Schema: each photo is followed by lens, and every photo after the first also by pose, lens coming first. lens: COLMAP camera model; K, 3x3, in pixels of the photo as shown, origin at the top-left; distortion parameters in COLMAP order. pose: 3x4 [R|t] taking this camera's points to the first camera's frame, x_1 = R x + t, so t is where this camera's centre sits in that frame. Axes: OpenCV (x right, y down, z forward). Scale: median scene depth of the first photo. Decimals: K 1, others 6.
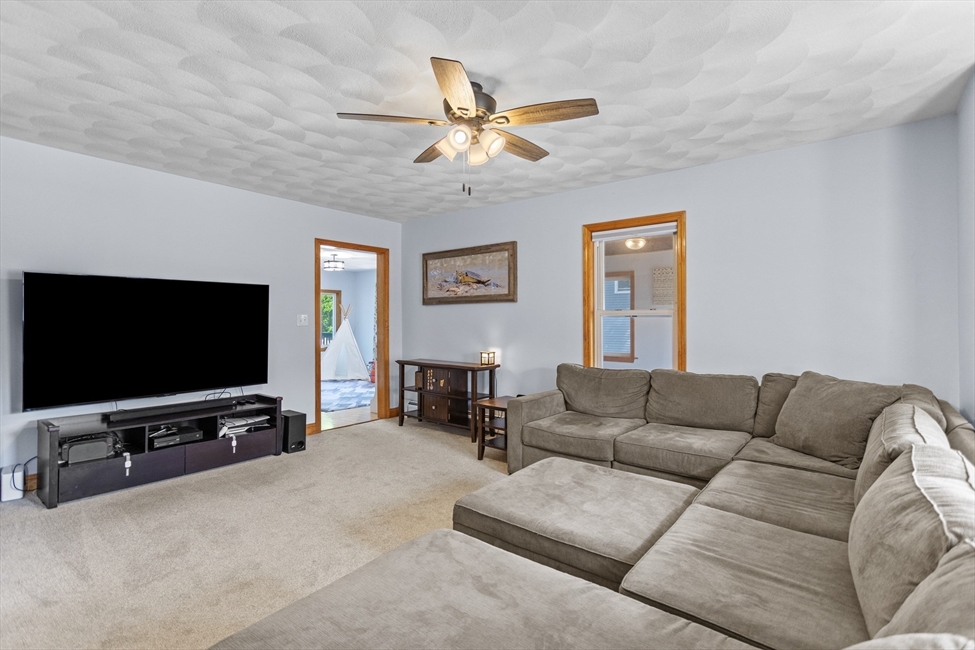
lens RADIAL K [[467.9, 0, 492.6], [0, 467.9, 318.8], [0, 0, 1]] dist [-0.000169, 0.001842]
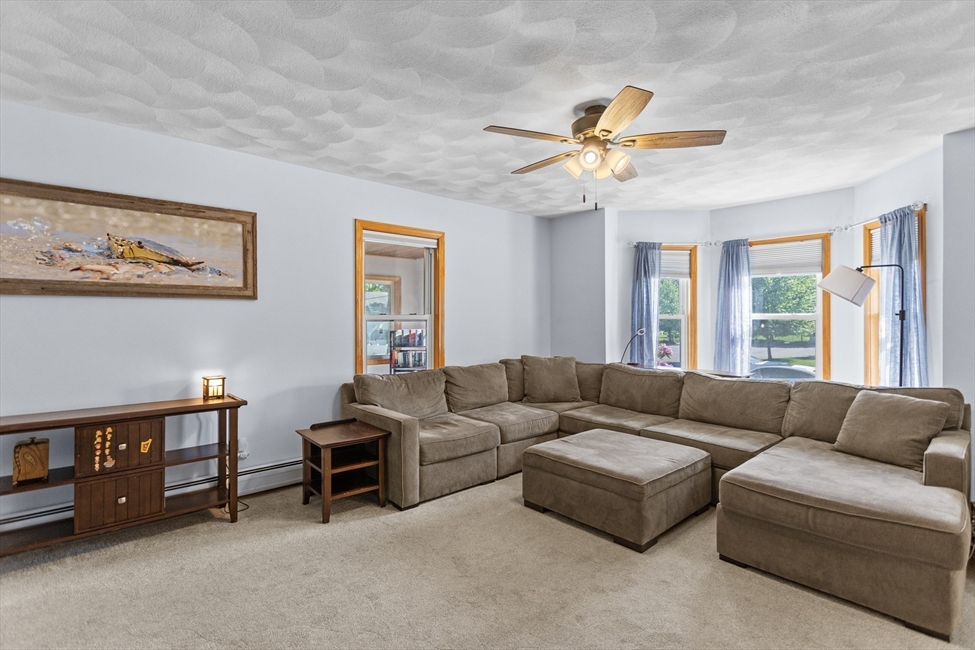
lens RADIAL K [[467.9, 0, 489.3], [0, 467.9, 320.3], [0, 0, 1]] dist [-0.000169, 0.001842]
pose [[0.163141, -0.005322, 0.986588, -0.560454], [-0.002023, 0.999982, 0.005728, -0.009671], [-0.986601, -0.002930, 0.163127, 0.519122]]
